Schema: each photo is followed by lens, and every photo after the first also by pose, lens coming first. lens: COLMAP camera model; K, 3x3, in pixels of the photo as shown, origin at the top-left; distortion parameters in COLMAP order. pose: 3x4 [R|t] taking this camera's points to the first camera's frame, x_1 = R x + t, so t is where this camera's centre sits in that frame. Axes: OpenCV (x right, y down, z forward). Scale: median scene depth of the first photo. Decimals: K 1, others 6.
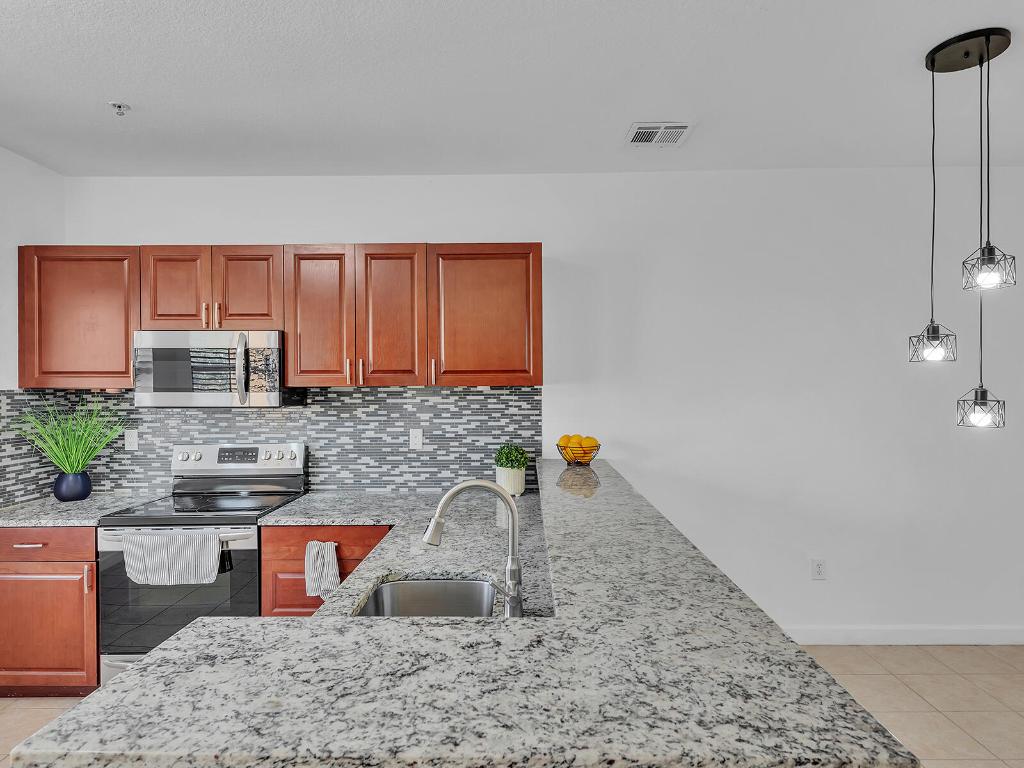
lens RADIAL K [[582.1, 0, 526.8], [0, 582.1, 371.6], [0, 0, 1]] dist [-0.000861, -0.000753]
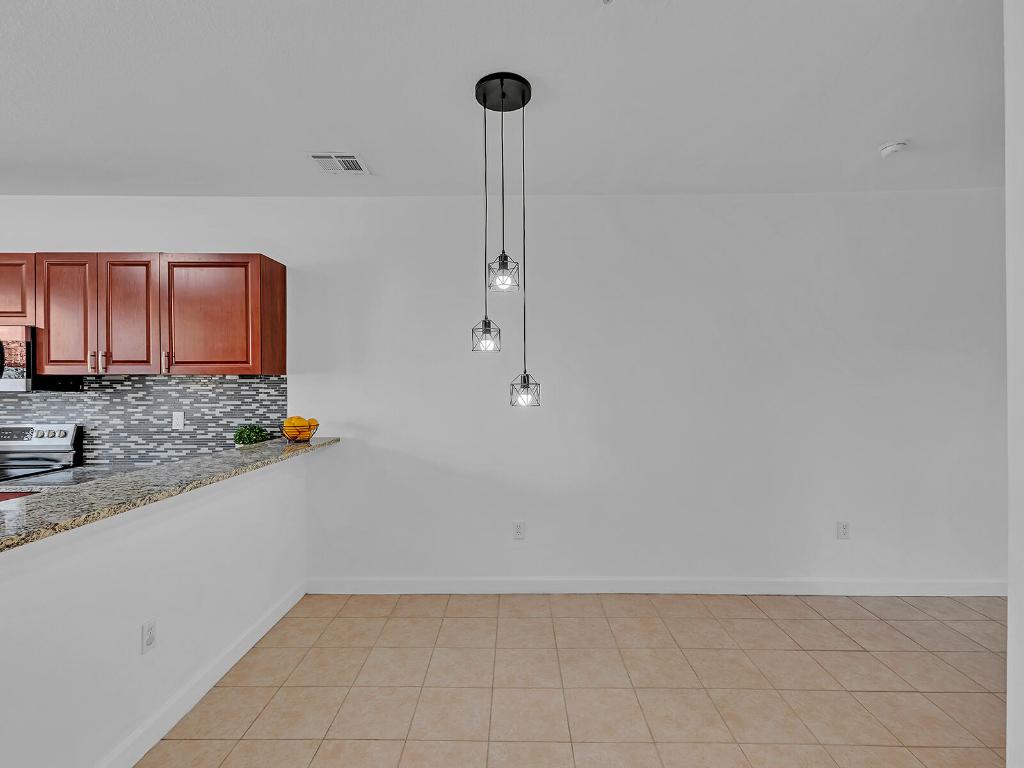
lens RADIAL K [[525.7, 0, 515.2], [0, 525.7, 384.7], [0, 0, 1]] dist [0.017866, -0.004209]
pose [[0.999992, 0.003297, 0.002141, 0.483536], [-0.003350, 0.999676, 0.025247, 0.014730], [-0.002057, -0.025254, 0.999679, -0.061533]]
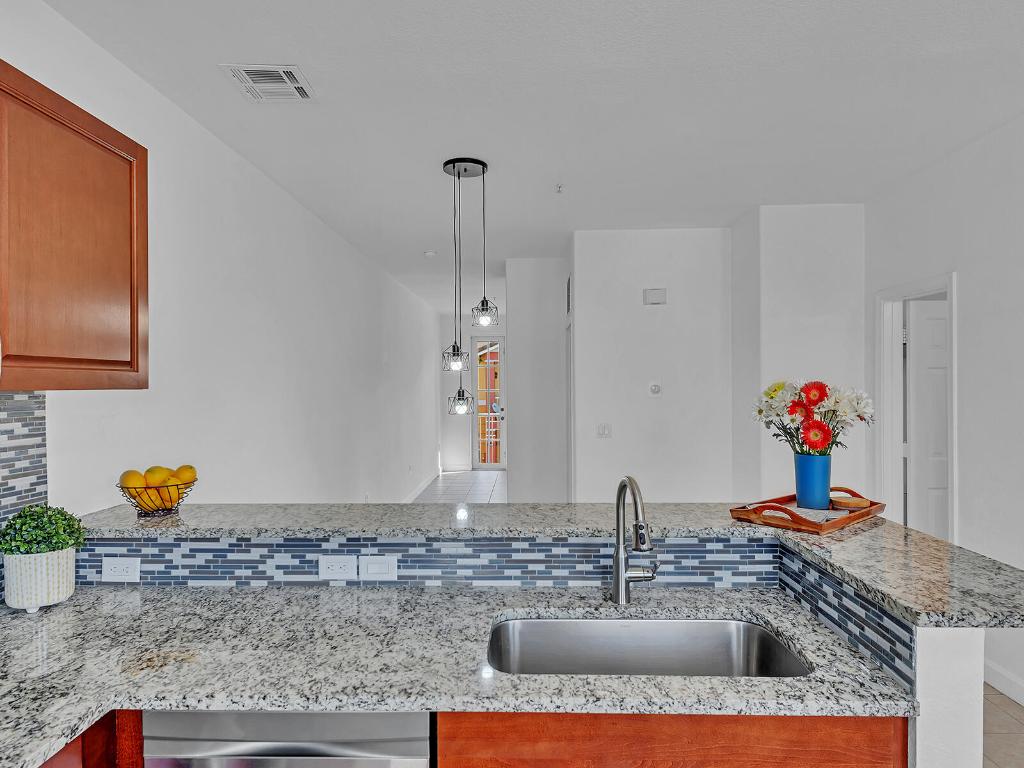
lens RADIAL K [[602.2, 0, 515.4], [0, 602.2, 380.9], [0, 0, 1]] dist [0.012655, -0.005174]
pose [[0.018262, 0.014728, 0.999725, -0.532194], [-0.009512, 0.999849, -0.014556, 0.019112], [-0.999788, -0.009243, 0.018399, 0.554596]]
